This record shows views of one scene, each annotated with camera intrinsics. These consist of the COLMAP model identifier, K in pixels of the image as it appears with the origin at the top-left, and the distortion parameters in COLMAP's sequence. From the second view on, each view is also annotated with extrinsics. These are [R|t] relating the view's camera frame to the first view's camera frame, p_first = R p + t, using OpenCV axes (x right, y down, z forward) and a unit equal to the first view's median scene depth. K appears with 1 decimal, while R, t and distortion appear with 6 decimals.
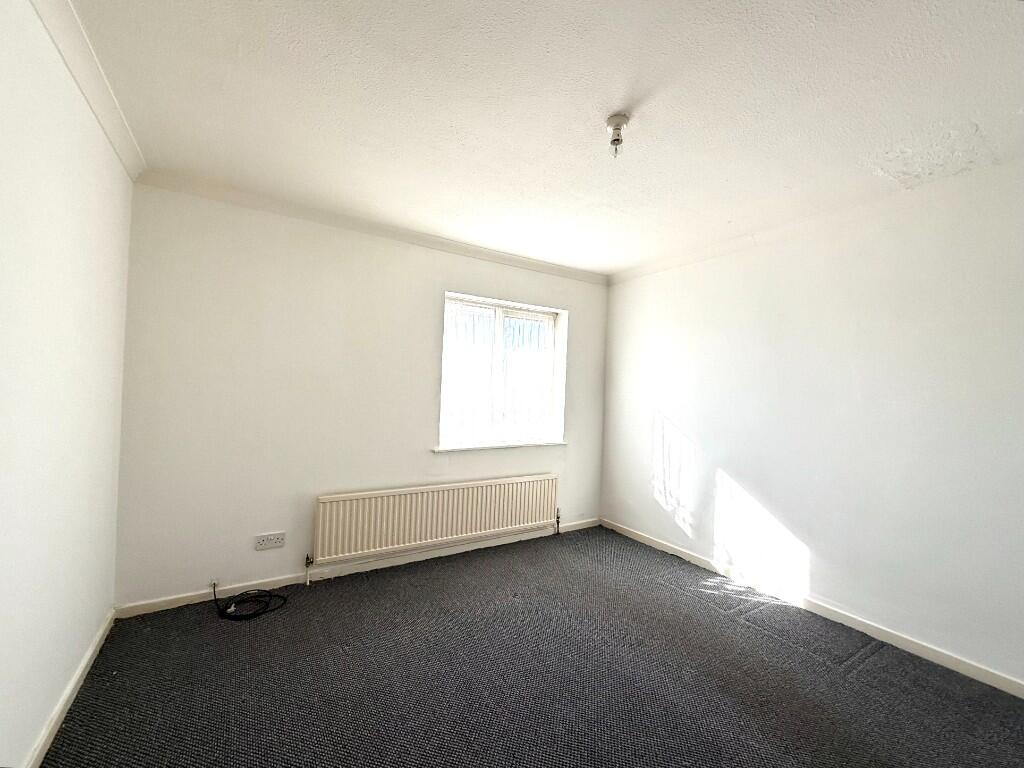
lens RADIAL K [[430.0, 0, 512.0], [0, 430.0, 384.0], [0, 0, 1]] dist [-0.000319, 0.000049]
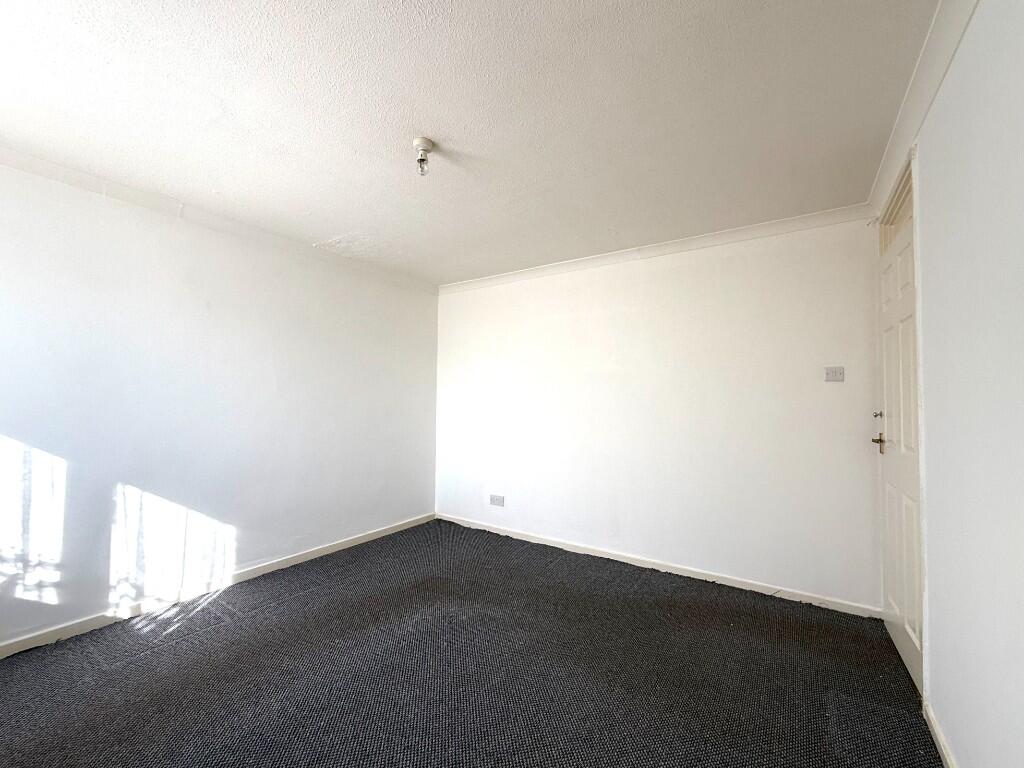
lens RADIAL K [[430.0, 0, 512.0], [0, 430.0, 384.0], [0, 0, 1]] dist [-0.000319, 0.000049]
pose [[-0.410470, -0.005207, 0.911859, -0.534295], [-0.028321, 0.999574, -0.007040, 0.010675], [-0.911434, -0.028714, -0.410443, 0.757251]]
